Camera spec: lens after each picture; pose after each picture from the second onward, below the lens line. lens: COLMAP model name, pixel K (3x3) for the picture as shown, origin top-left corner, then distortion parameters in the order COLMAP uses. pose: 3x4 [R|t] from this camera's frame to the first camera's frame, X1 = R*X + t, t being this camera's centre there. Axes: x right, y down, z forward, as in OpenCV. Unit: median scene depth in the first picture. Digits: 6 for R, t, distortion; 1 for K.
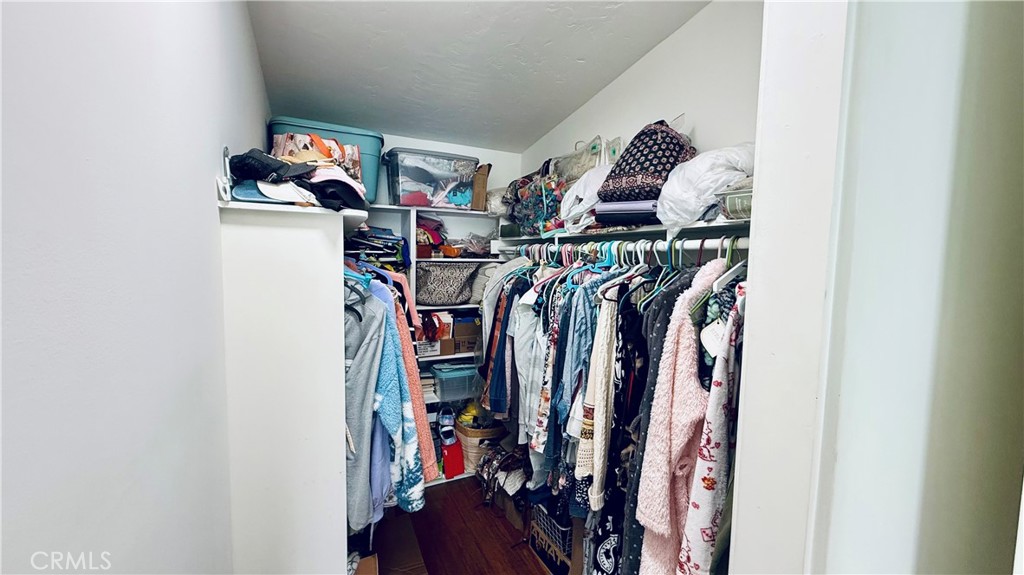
lens RADIAL K [[406.8, 0, 512.7], [0, 406.8, 286.6], [0, 0, 1]] dist [-0.001481, 0.000045]
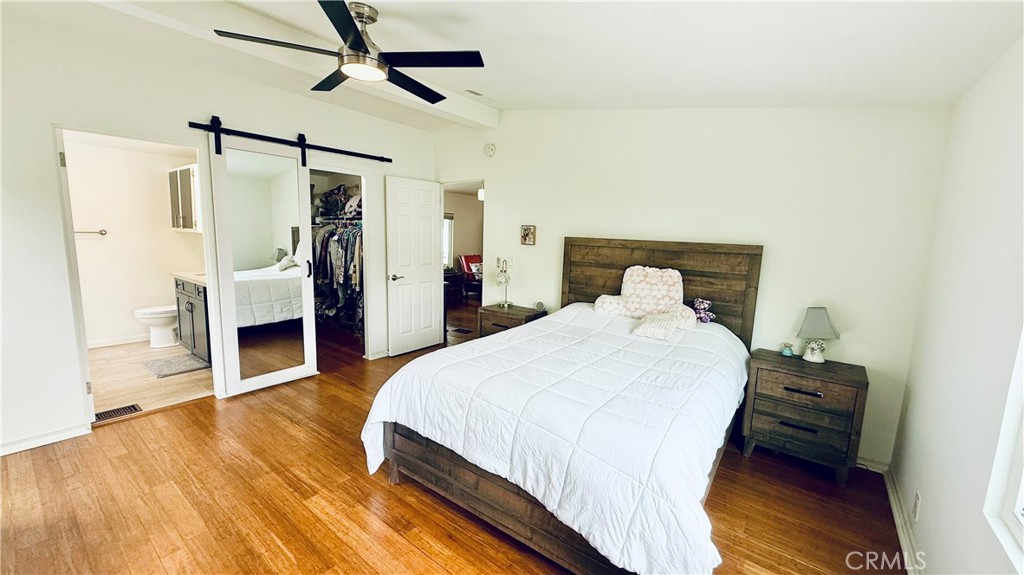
lens RADIAL K [[406.8, 0, 513.7], [0, 406.8, 288.0], [0, 0, 1]] dist [-0.001481, 0.000045]
pose [[0.894426, -0.050199, 0.444390, -0.130794], [0.019313, 0.997089, 0.073762, 0.193298], [-0.446799, -0.057392, 0.892792, -2.222377]]
